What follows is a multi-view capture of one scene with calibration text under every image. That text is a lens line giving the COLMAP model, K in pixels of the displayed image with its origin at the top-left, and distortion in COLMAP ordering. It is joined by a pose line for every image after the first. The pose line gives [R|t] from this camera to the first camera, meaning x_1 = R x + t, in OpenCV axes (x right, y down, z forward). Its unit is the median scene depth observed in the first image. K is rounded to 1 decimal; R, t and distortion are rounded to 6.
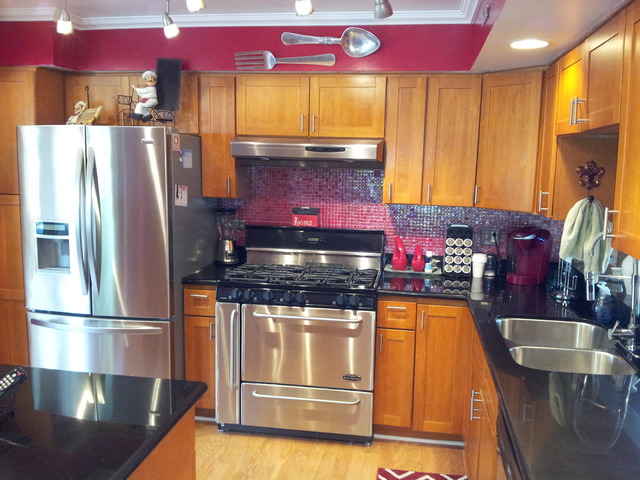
lens RADIAL K [[570.0, 0, 322.2], [0, 570.0, 236.6], [0, 0, 1]] dist [0.115627, -0.357165]
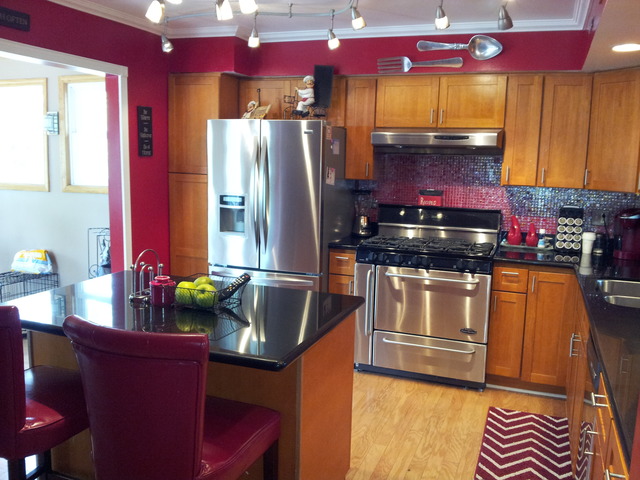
lens RADIAL K [[570.0, 0, 322.2], [0, 570.0, 236.6], [0, 0, 1]] dist [0.115627, -0.357165]
pose [[0.980764, 0.031316, -0.192670, -0.021045], [-0.031943, 0.999490, -0.000152, 0.059476], [0.192567, 0.006304, 0.981264, -0.213064]]
